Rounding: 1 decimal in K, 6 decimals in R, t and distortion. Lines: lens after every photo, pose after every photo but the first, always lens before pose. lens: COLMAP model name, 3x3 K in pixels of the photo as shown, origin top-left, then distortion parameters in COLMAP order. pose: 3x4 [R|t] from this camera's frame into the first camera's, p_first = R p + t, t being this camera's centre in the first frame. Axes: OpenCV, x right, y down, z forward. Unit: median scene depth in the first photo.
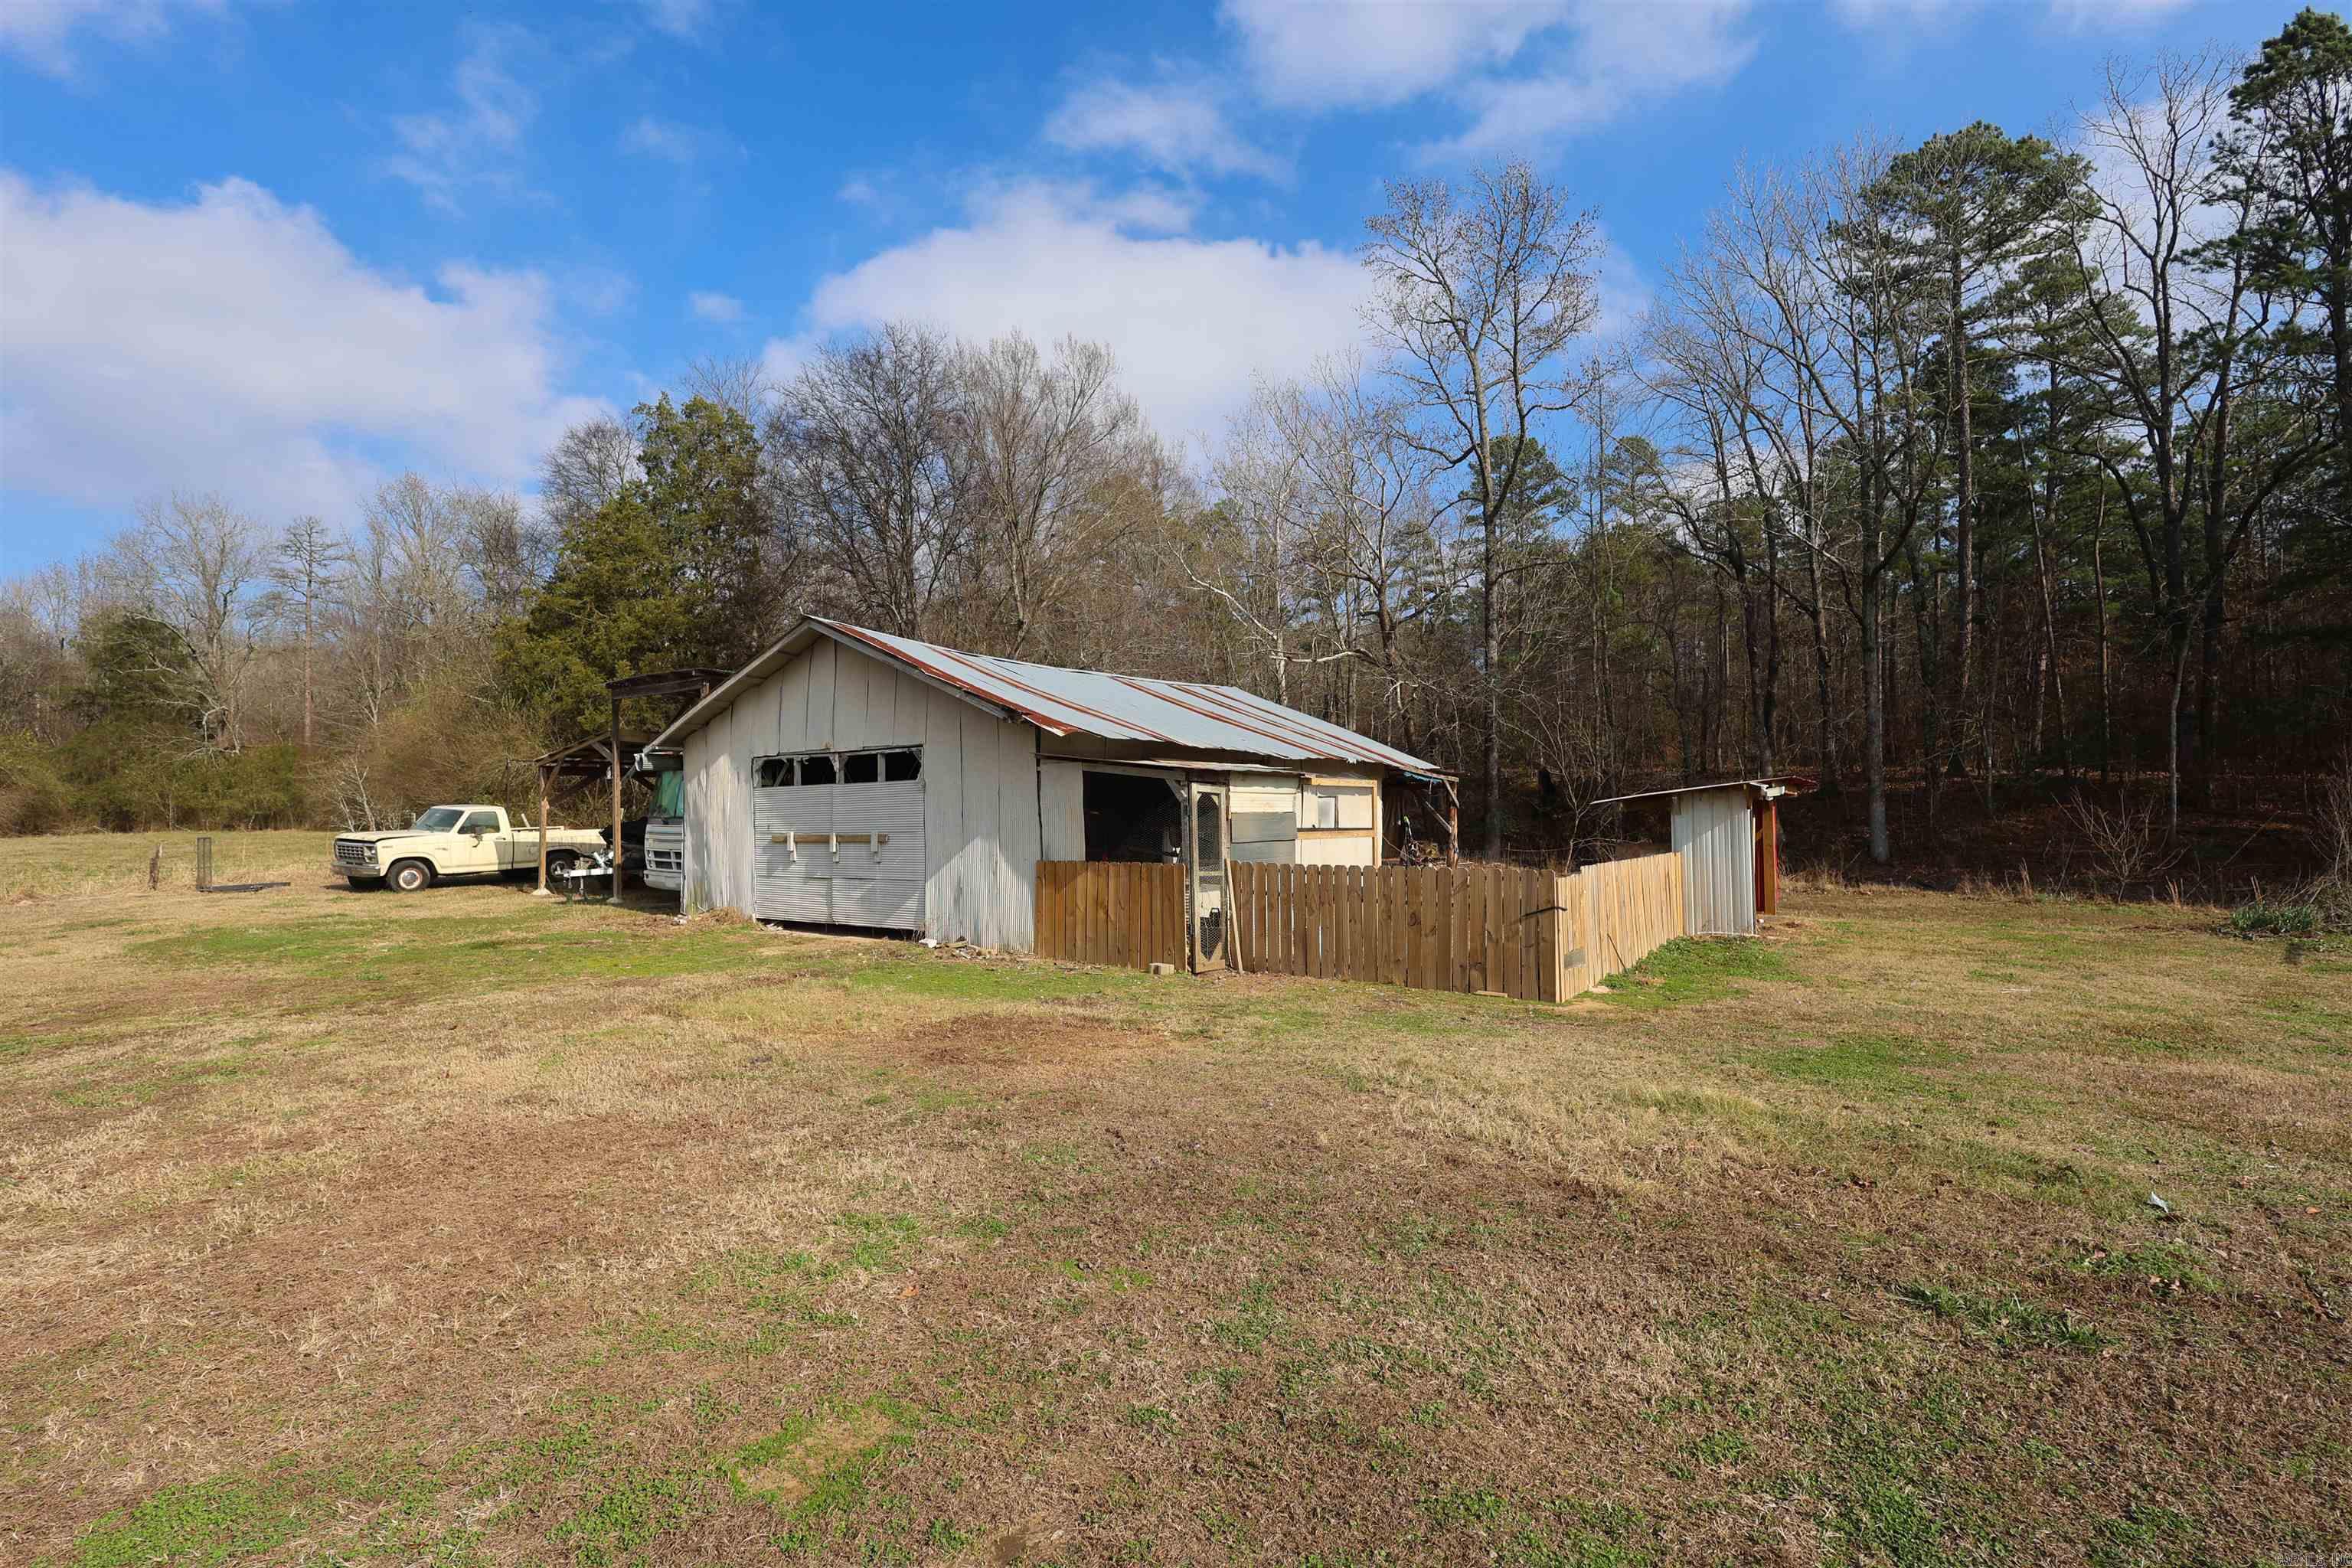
lens RADIAL K [[1111.9, 0, 1176.0], [0, 1111.9, 784.0], [0, 0, 1]] dist [-0.000739, 0.000229]
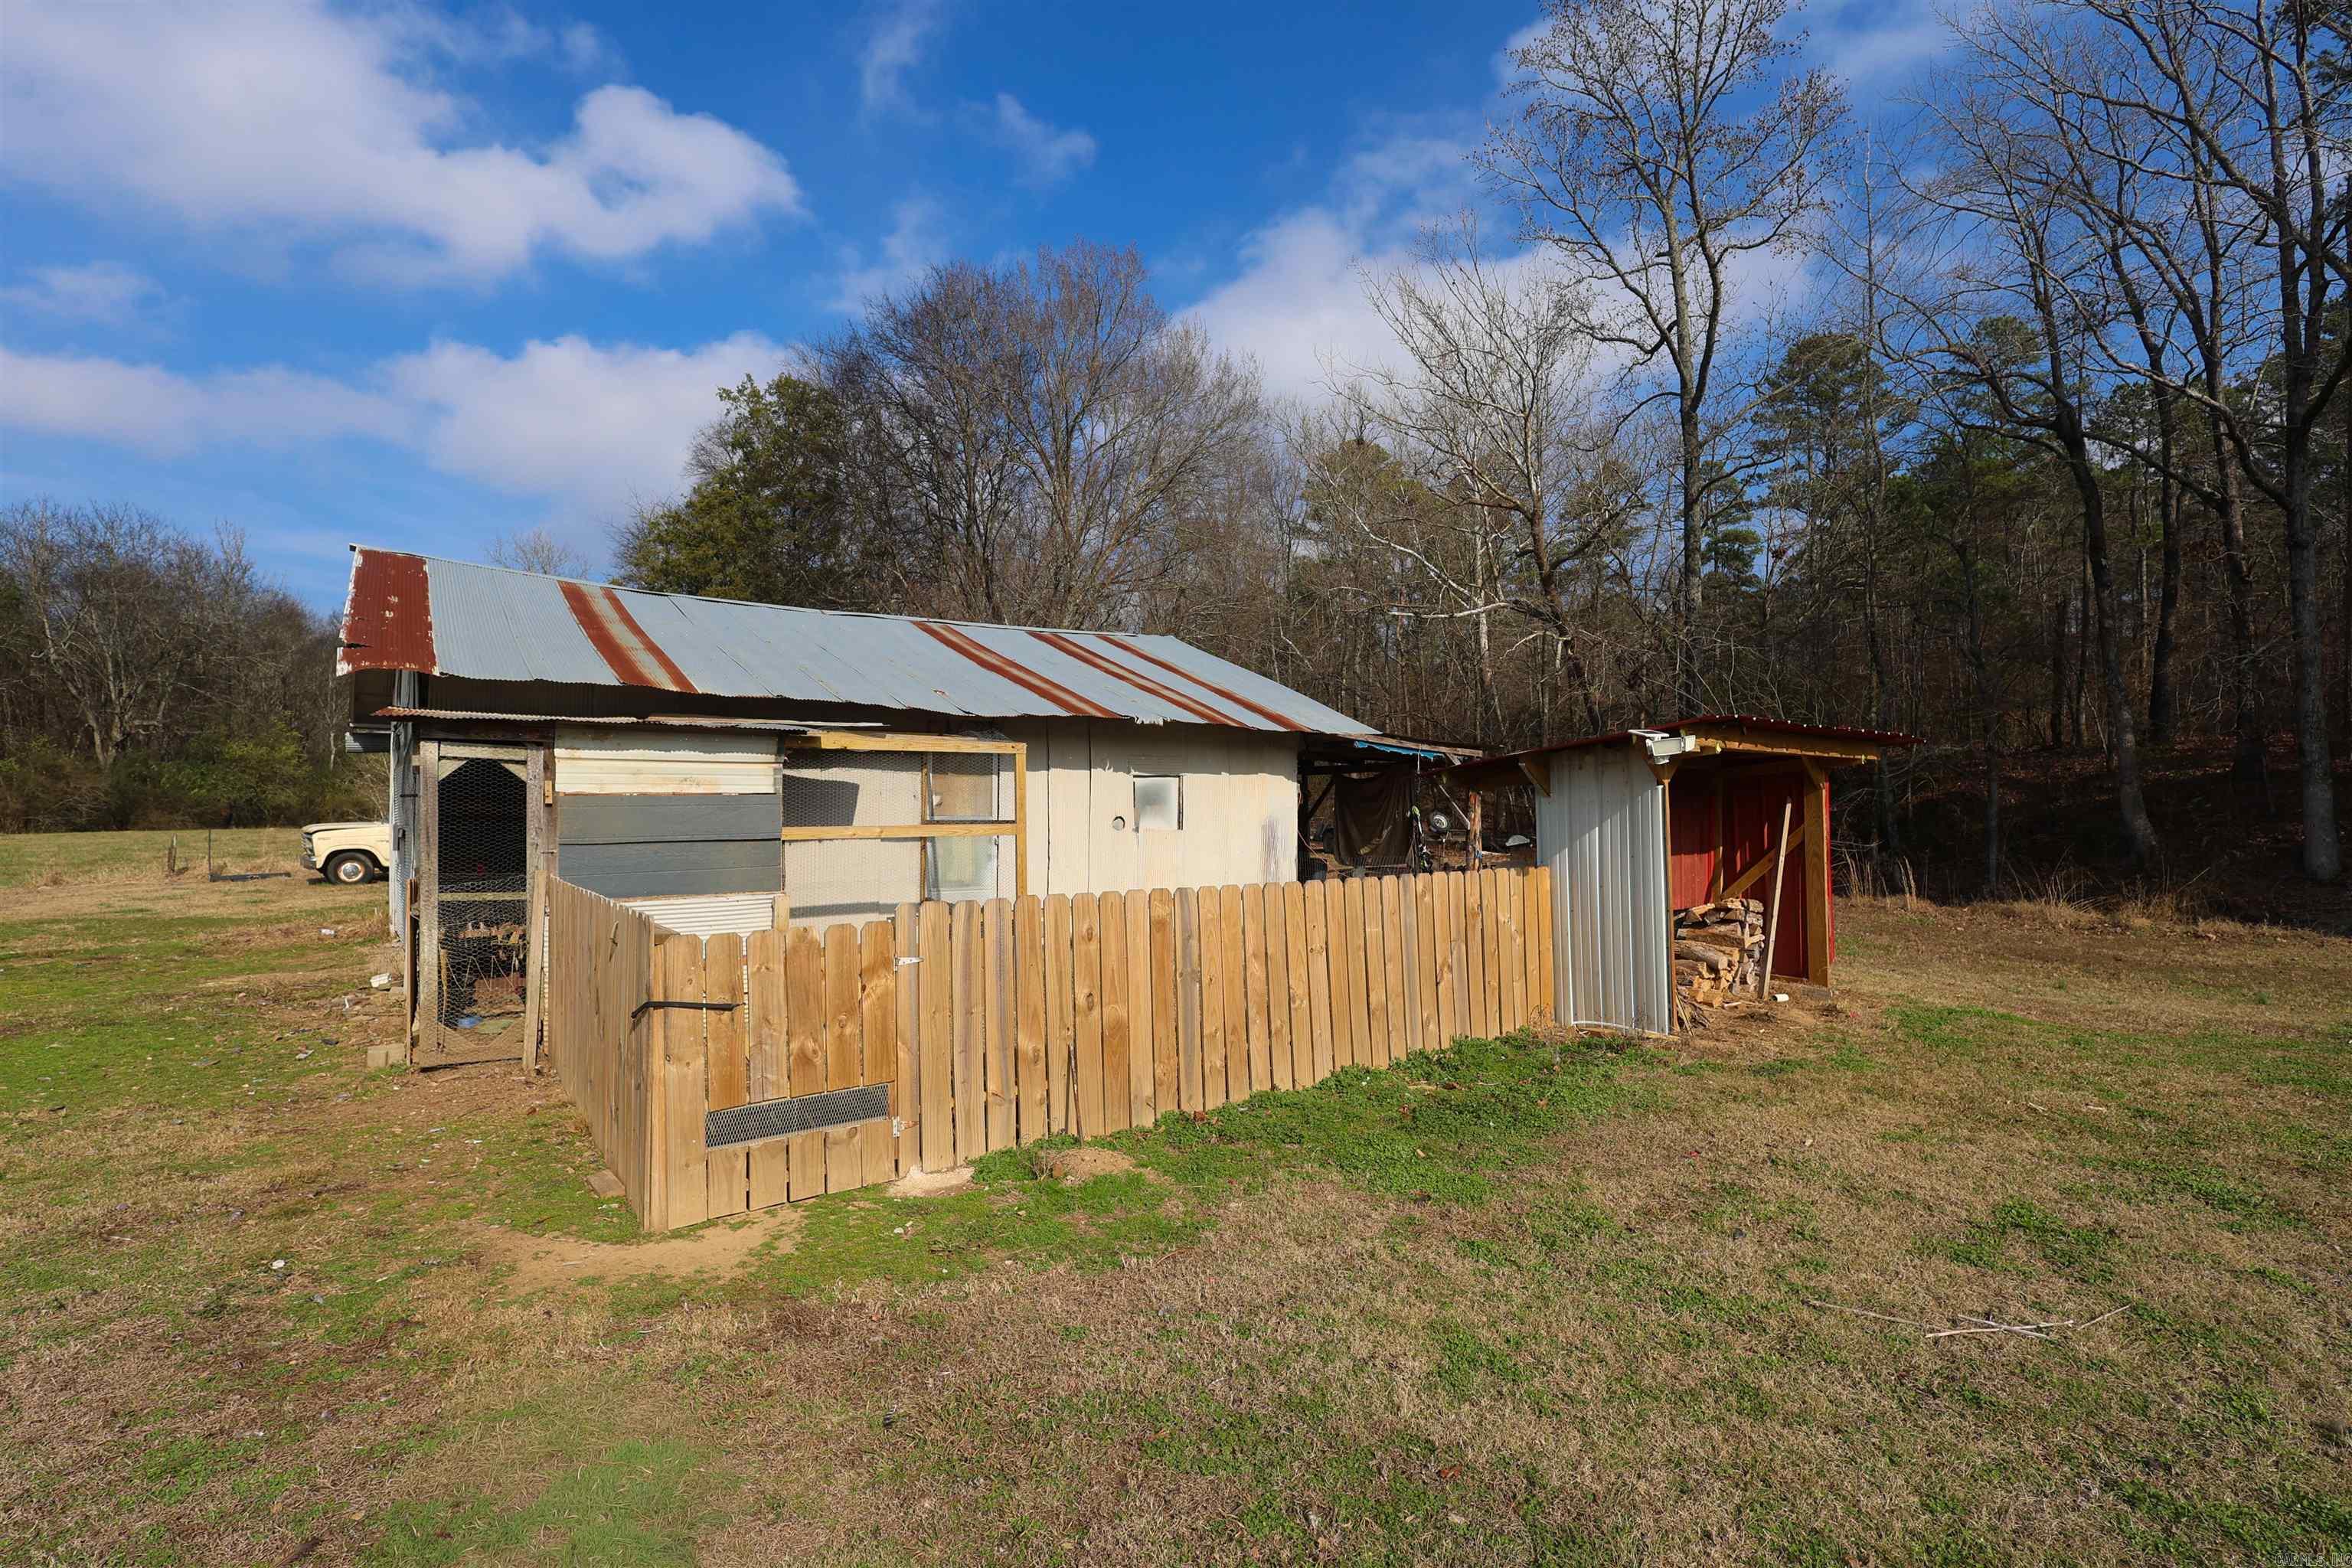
lens RADIAL K [[1111.9, 0, 1176.0], [0, 1111.9, 784.0], [0, 0, 1]] dist [-0.000739, 0.000229]
pose [[0.954663, -0.007584, -0.297591, 0.282640], [0.008784, 0.999958, 0.002696, 0.011779], [0.297558, -0.005188, 0.954690, 0.283937]]
